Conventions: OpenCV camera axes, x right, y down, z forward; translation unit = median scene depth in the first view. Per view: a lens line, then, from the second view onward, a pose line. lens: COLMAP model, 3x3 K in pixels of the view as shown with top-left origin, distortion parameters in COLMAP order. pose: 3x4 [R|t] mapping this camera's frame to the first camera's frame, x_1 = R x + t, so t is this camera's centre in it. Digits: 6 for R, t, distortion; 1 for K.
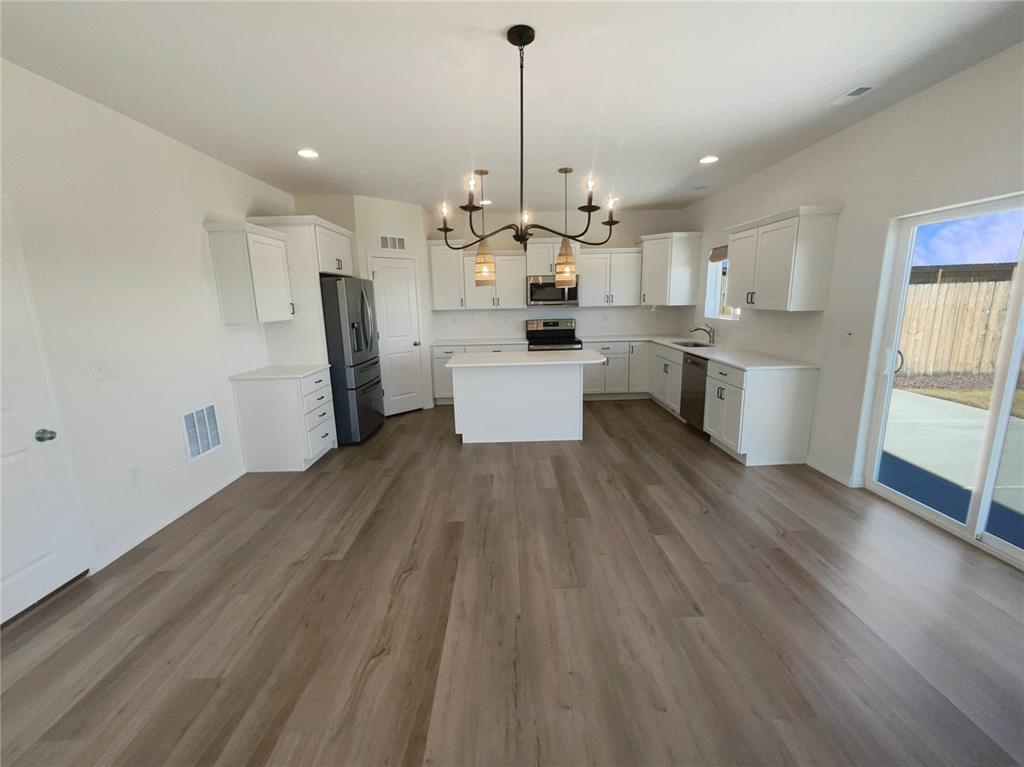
lens RADIAL K [[420.9, 0, 511.1], [0, 420.9, 383.7], [0, 0, 1]] dist [0.002402, -0.001317]
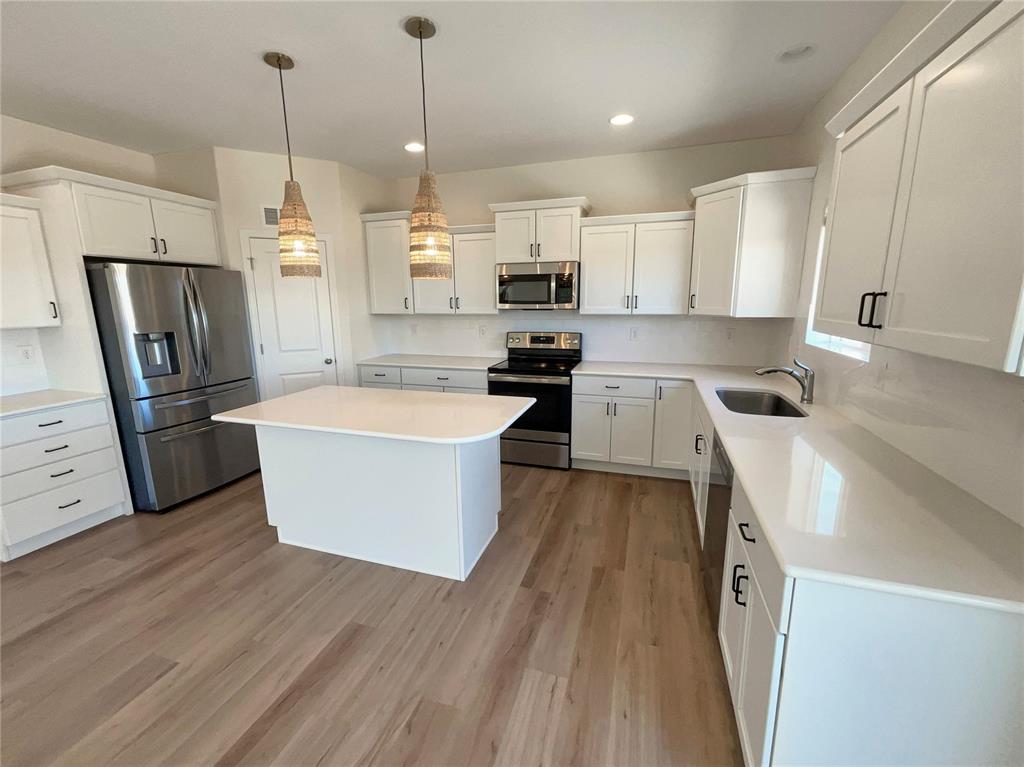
lens RADIAL K [[420.9, 0, 511.7], [0, 420.9, 383.6], [0, 0, 1]] dist [0.002402, -0.001317]
pose [[0.946985, 0.077784, -0.311720, 0.278141], [-0.077022, 0.996920, 0.014776, -0.088241], [0.311909, 0.010017, 0.950059, 0.410398]]
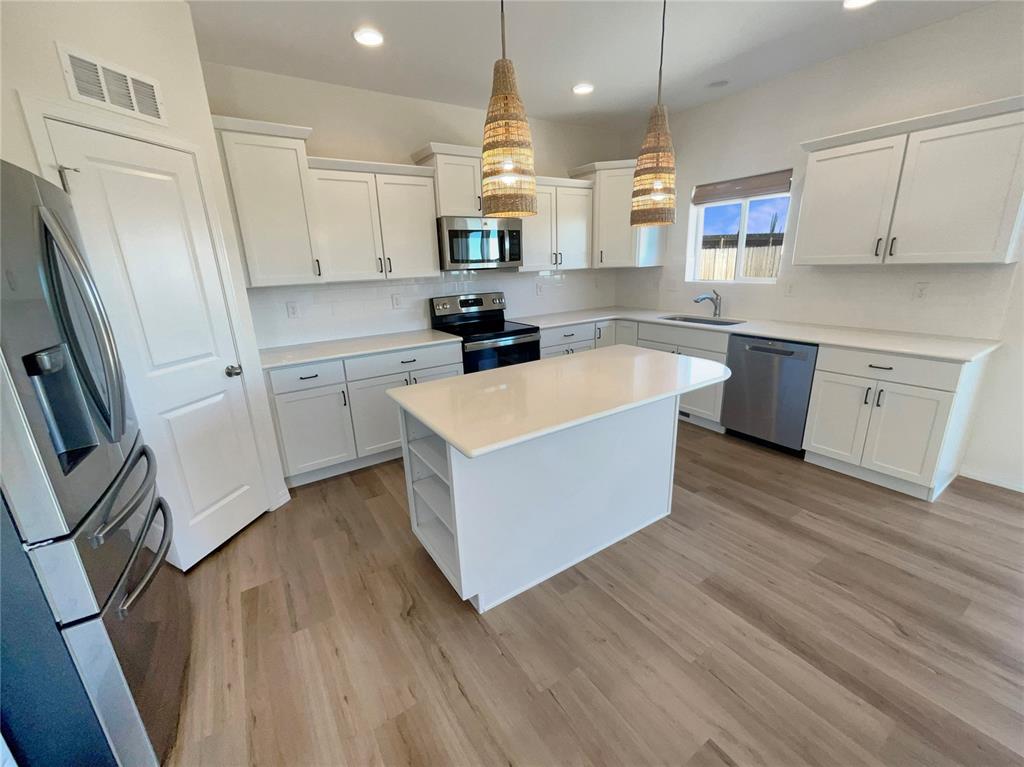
lens RADIAL K [[420.9, 0, 509.3], [0, 420.9, 381.9], [0, 0, 1]] dist [0.002402, -0.001317]
pose [[0.847442, -0.153937, 0.508081, -0.201011], [0.122998, 0.987929, 0.094169, -0.086907], [-0.516444, -0.017310, 0.856146, 0.492513]]
